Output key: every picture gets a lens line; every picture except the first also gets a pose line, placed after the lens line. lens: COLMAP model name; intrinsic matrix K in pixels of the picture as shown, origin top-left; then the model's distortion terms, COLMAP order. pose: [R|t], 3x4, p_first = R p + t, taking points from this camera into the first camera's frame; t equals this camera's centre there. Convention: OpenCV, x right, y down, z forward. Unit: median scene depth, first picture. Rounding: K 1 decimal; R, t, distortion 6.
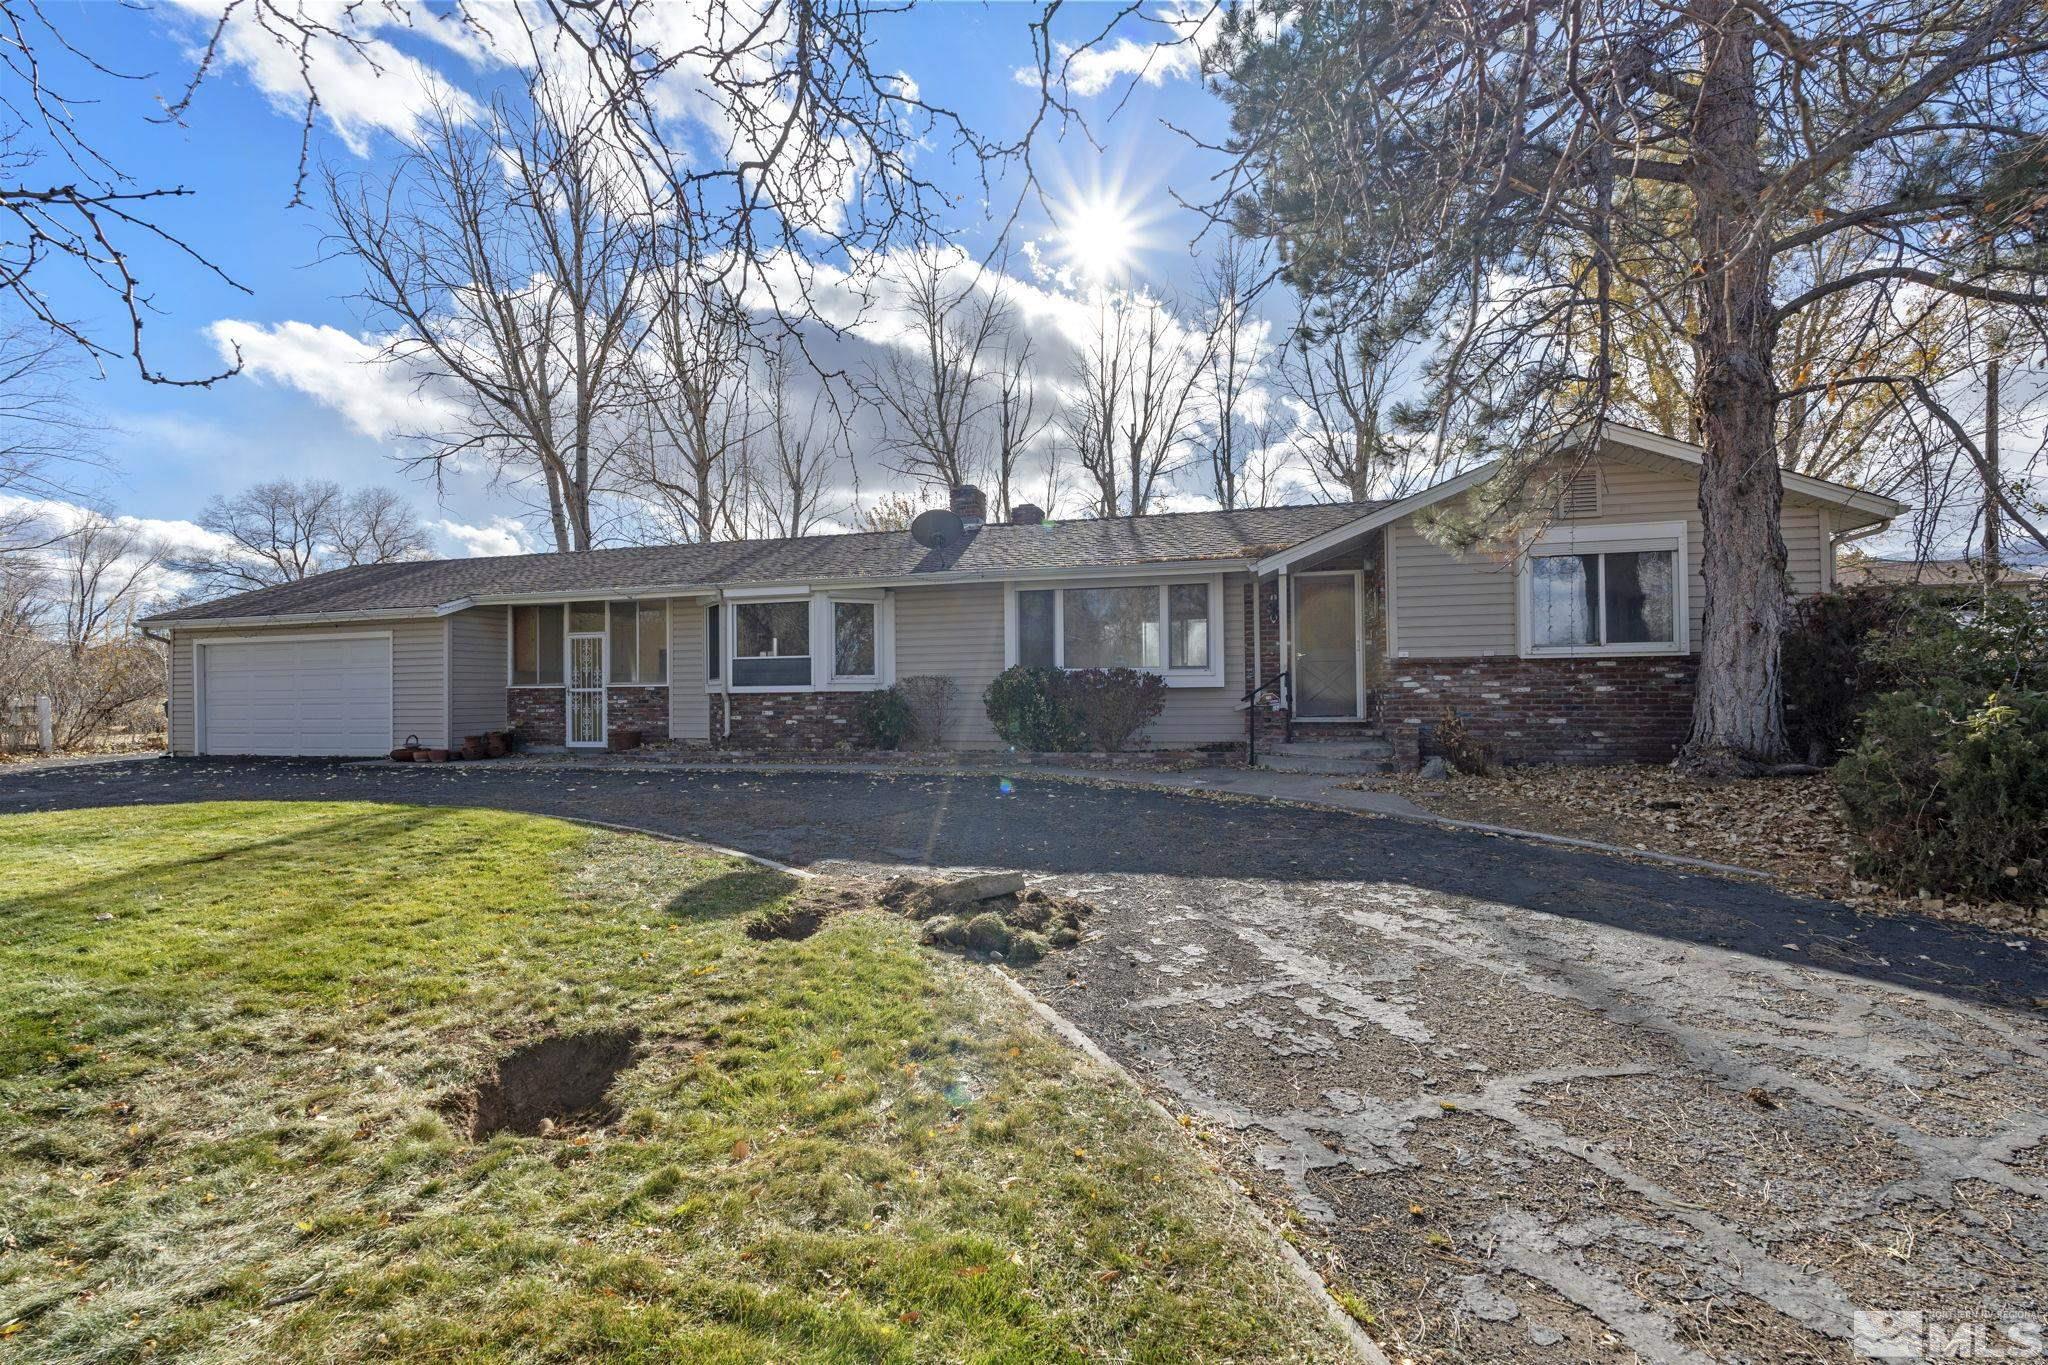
lens RADIAL K [[901.1, 0, 1021.8], [0, 901.1, 686.4], [0, 0, 1]] dist [-0.002251, -0.000538]
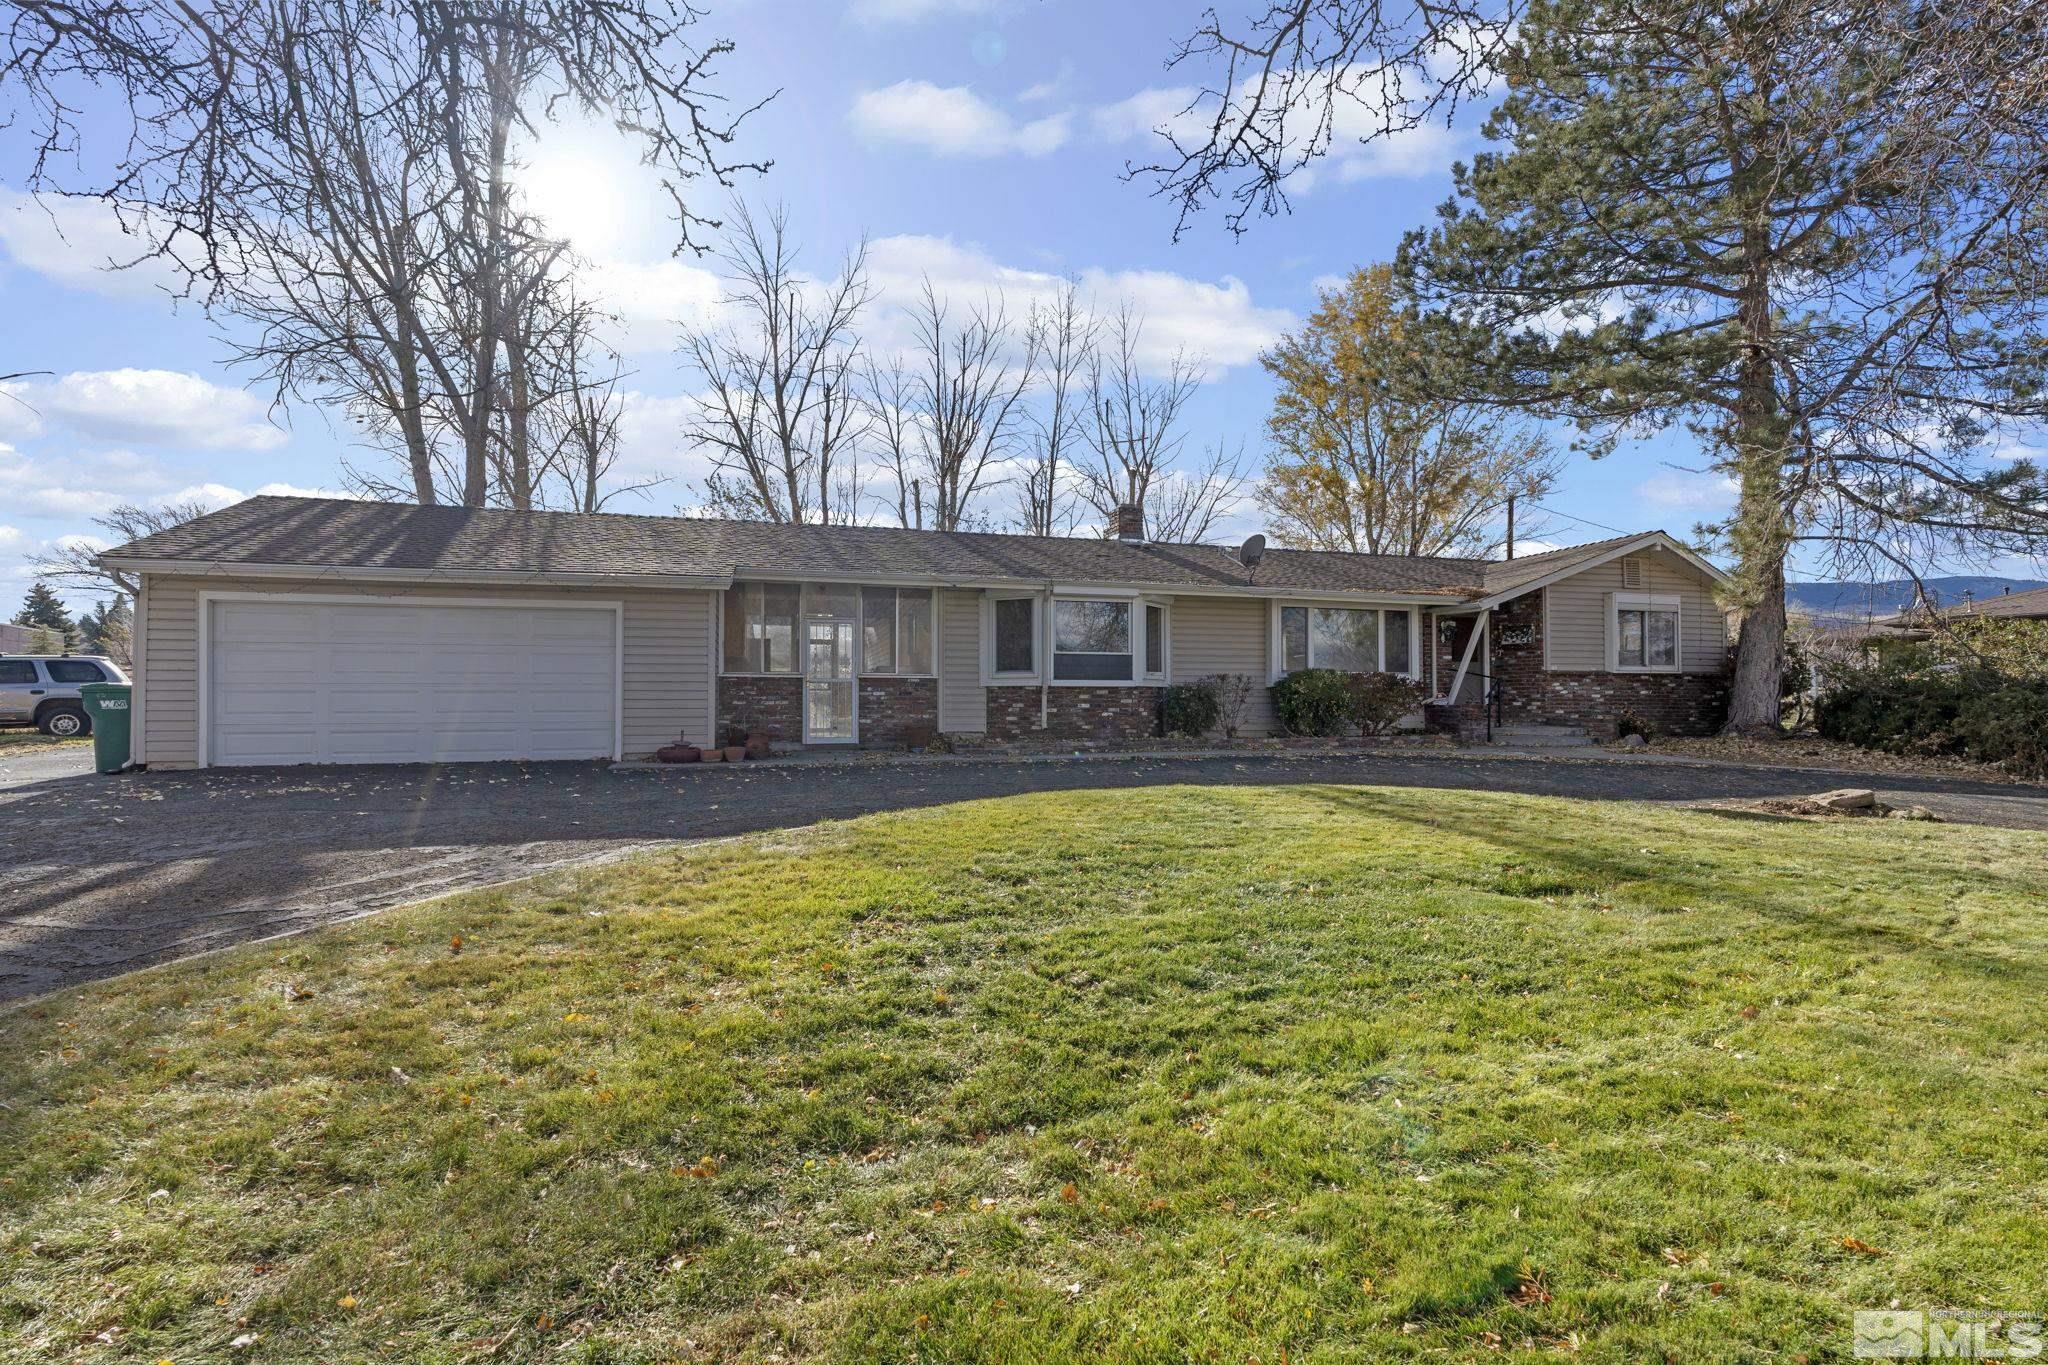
lens RADIAL K [[881.7, 0, 1030.4], [0, 881.7, 704.0], [0, 0, 1]] dist [-0.007514, 0.000082]
pose [[0.851637, 0.006650, 0.524089, -0.885643], [-0.014263, 0.999843, 0.010492, 0.017768], [-0.523937, -0.016411, 0.851599, 0.151672]]
